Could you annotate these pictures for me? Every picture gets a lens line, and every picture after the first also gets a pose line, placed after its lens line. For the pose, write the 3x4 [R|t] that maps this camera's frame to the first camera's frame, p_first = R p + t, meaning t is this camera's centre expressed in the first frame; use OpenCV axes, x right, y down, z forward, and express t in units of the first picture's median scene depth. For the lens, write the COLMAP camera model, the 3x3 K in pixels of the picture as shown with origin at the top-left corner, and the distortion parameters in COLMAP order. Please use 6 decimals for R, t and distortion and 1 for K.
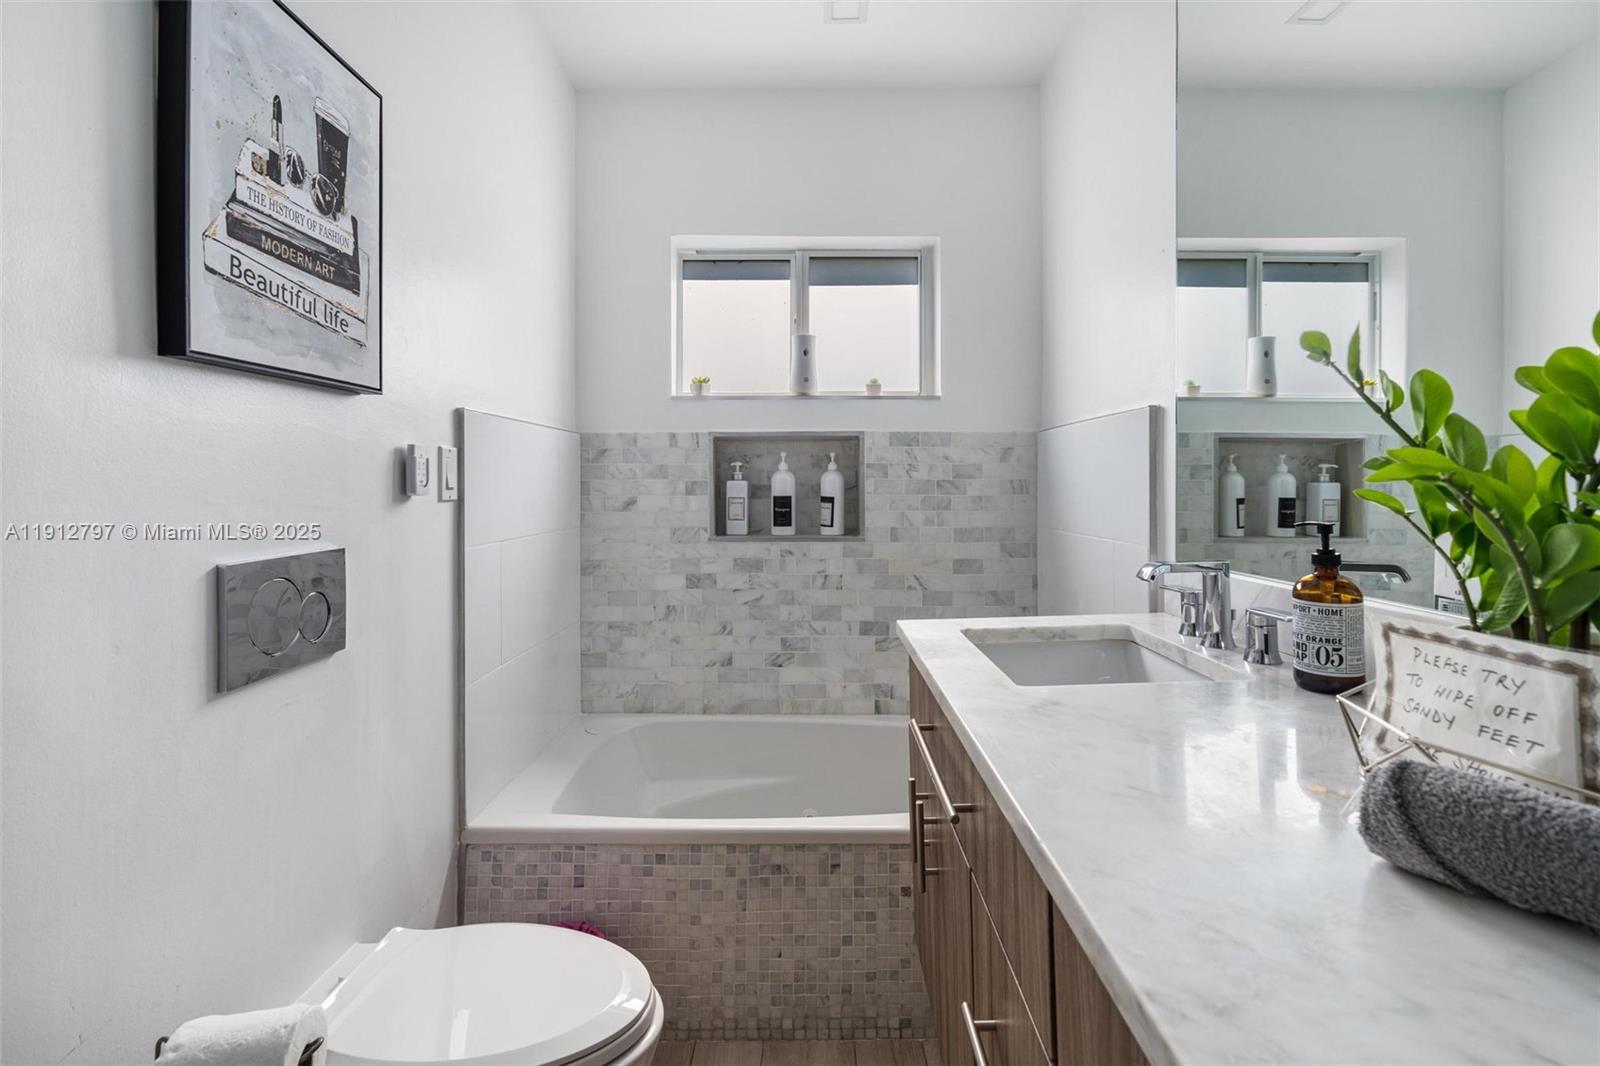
lens RADIAL K [[745.1, 0, 797.2], [0, 745.1, 489.6], [0, 0, 1]] dist [0.000072, 0.000026]
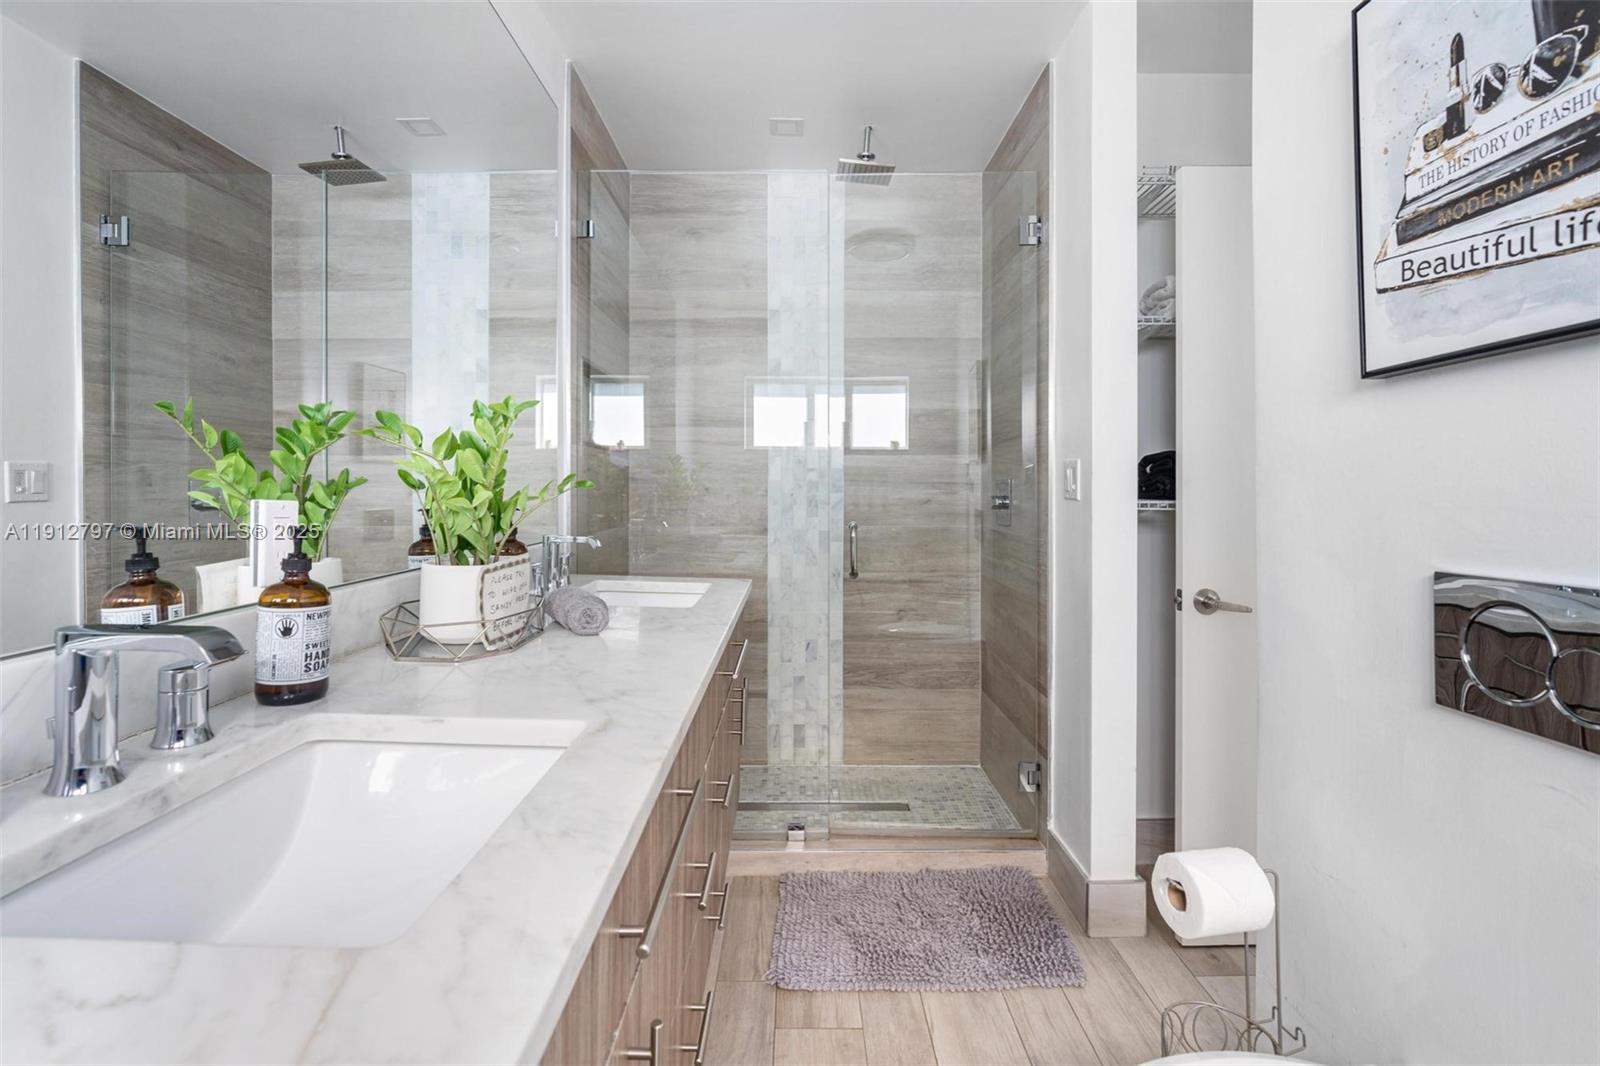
lens RADIAL K [[745.1, 0, 797.2], [0, 745.1, 489.6], [0, 0, 1]] dist [0.000072, 0.000026]
pose [[-0.999692, -0.002059, -0.024726, 0.082103], [-0.002082, 0.999997, 0.000899, -0.003479], [0.024724, 0.000951, -0.999694, 1.837644]]
